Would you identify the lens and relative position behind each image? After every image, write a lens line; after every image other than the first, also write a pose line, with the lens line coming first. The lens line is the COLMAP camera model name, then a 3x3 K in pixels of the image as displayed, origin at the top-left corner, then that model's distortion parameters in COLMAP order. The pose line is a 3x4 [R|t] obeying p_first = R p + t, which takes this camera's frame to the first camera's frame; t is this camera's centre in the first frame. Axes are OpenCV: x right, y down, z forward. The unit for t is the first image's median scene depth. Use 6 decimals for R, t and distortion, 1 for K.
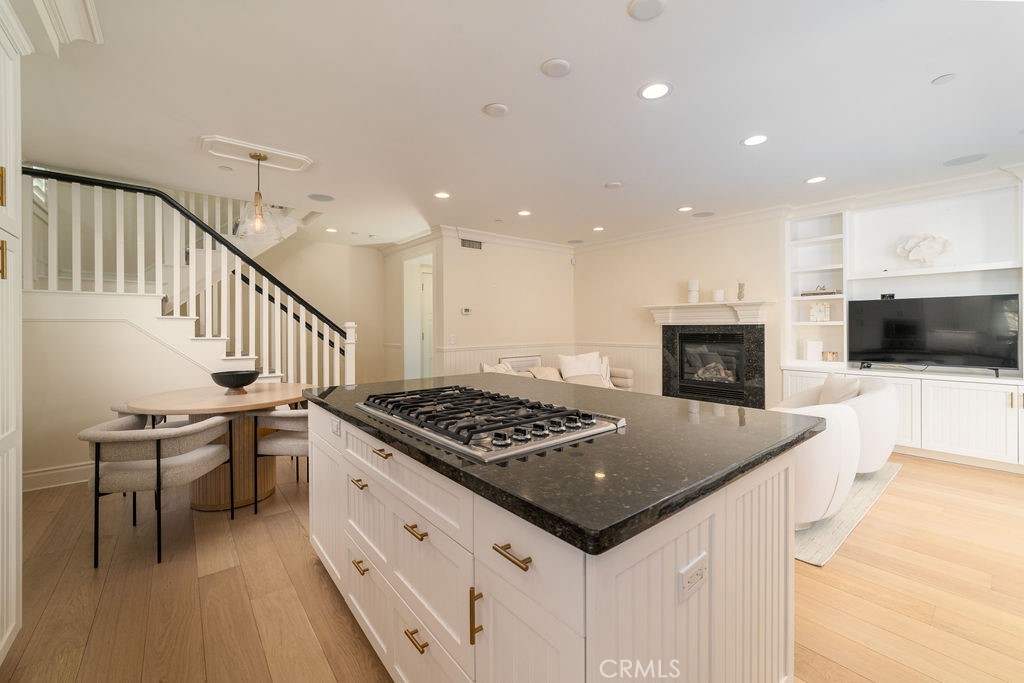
lens RADIAL K [[412.8, 0, 487.9], [0, 412.8, 325.0], [0, 0, 1]] dist [-0.010364, 0.004050]
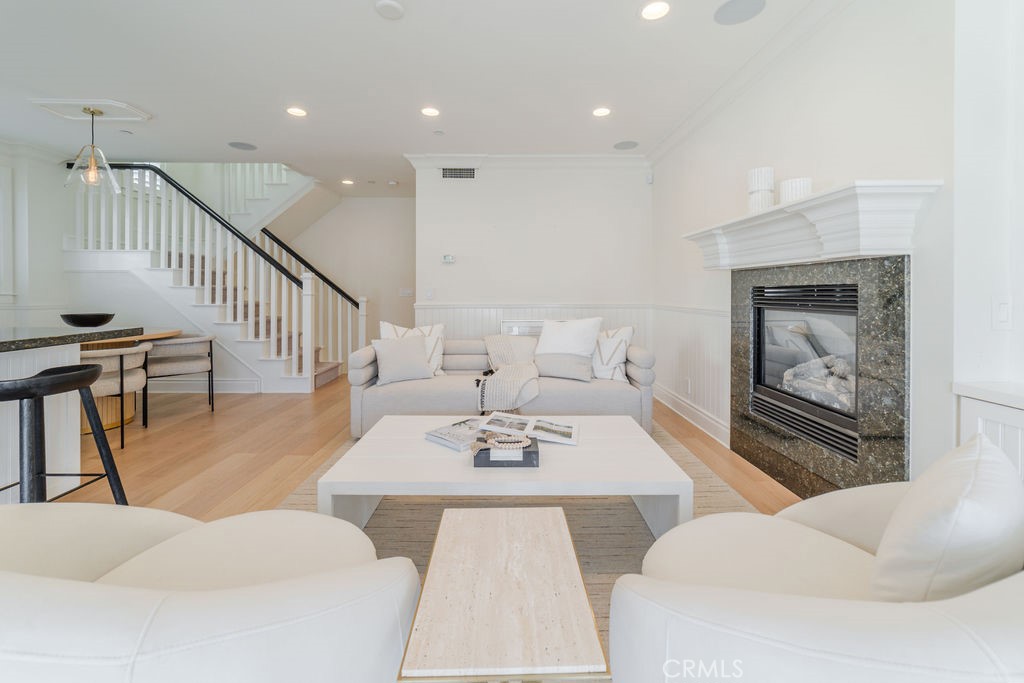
lens RADIAL K [[412.8, 0, 509.0], [0, 412.8, 293.1], [0, 0, 1]] dist [-0.010364, 0.004050]
pose [[0.792067, 0.009843, -0.610355, 0.572935], [-0.004686, 0.999939, 0.010045, 0.026750], [0.610417, -0.005096, 0.792064, 0.489897]]
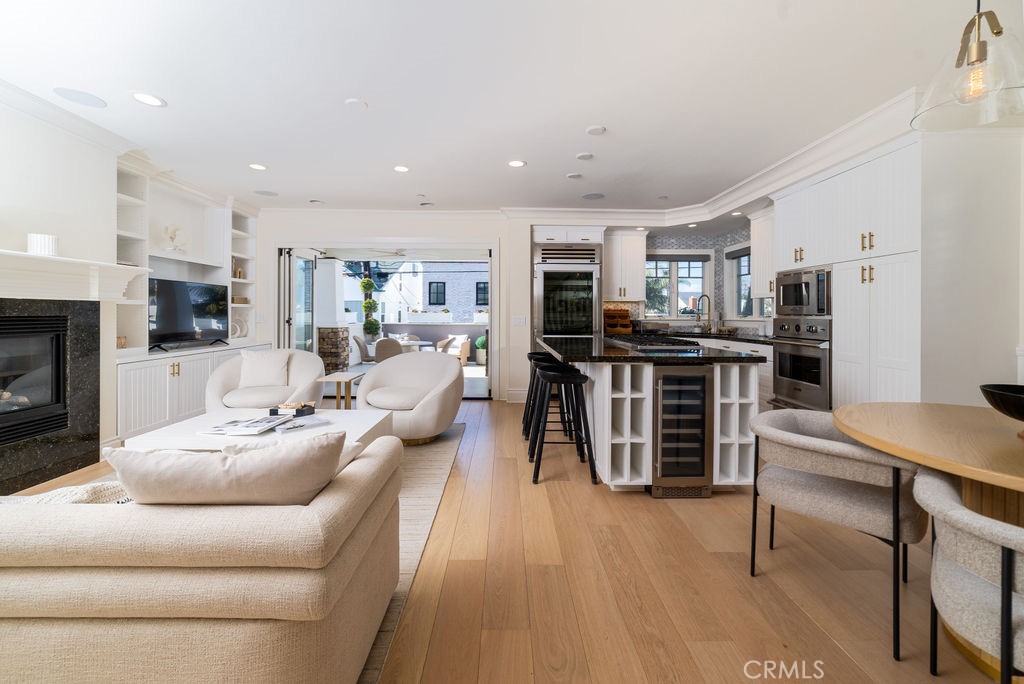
lens RADIAL K [[412.8, 0, 508.8], [0, 412.8, 312.9], [0, 0, 1]] dist [-0.010364, 0.004050]
pose [[-0.792137, 0.004996, 0.610323, -0.248801], [-0.002165, 0.999937, -0.010995, 0.022121], [-0.610340, -0.010031, -0.792076, 1.038348]]
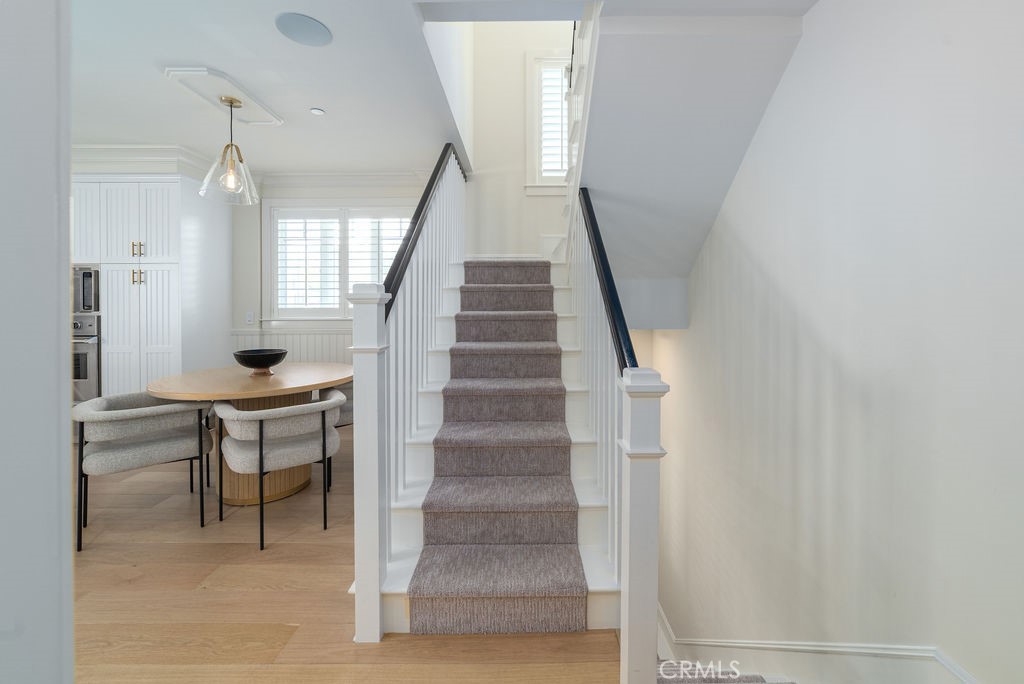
lens RADIAL K [[412.8, 0, 528.4], [0, 412.8, 304.8], [0, 0, 1]] dist [-0.010364, 0.004050]
pose [[-0.617526, 0.015704, -0.786394, -0.156346], [0.013120, 0.999867, 0.009665, 0.008573], [0.786441, -0.004349, -0.617650, 1.219685]]
